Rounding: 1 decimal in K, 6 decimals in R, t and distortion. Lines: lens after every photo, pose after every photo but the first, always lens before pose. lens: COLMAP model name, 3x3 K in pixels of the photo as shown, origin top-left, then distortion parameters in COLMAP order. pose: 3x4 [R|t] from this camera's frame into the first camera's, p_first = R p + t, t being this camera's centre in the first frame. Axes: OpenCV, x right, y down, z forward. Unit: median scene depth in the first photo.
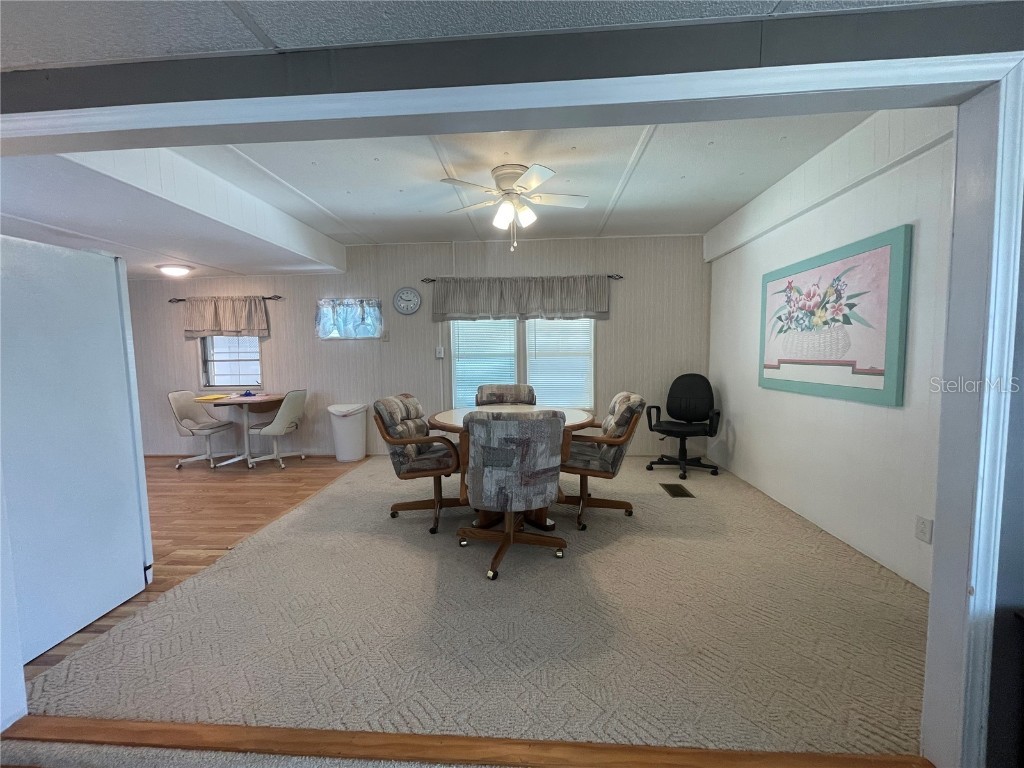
lens RADIAL K [[413.2, 0, 510.8], [0, 413.2, 374.0], [0, 0, 1]] dist [-0.004240, -0.001066]
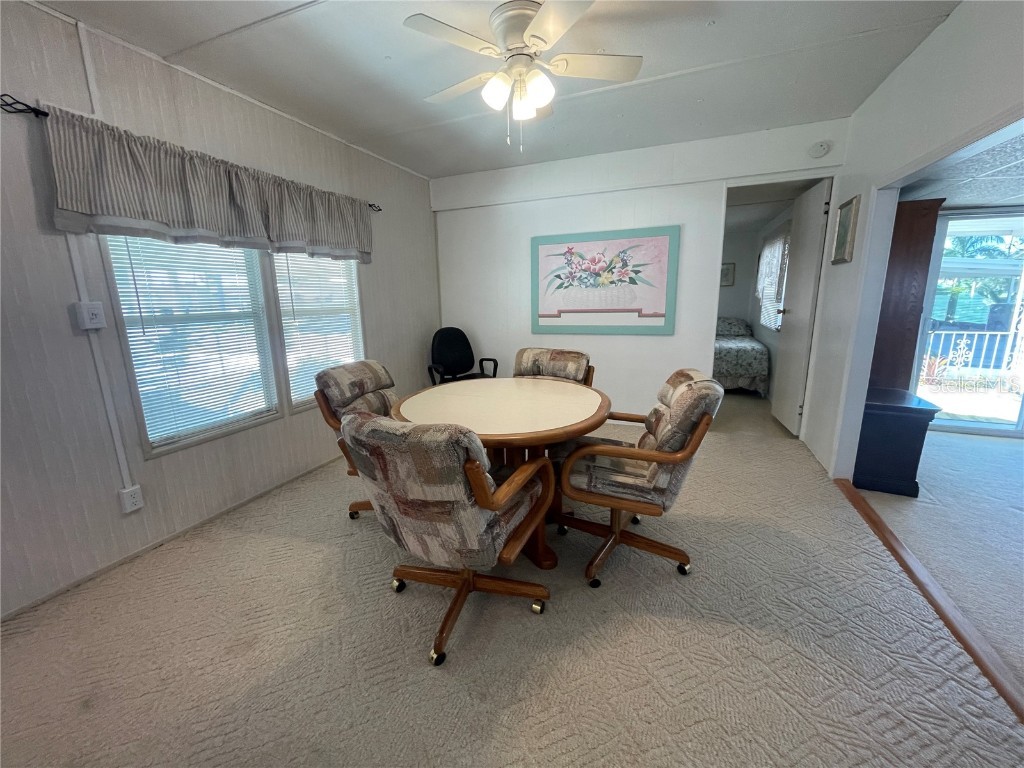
lens RADIAL K [[413.2, 0, 512.1], [0, 413.2, 384.2], [0, 0, 1]] dist [-0.004240, -0.001066]
pose [[0.329830, -0.186961, 0.925342, -0.687640], [0.064062, 0.982366, 0.175649, -0.048109], [-0.941864, 0.001345, 0.335991, 0.791299]]
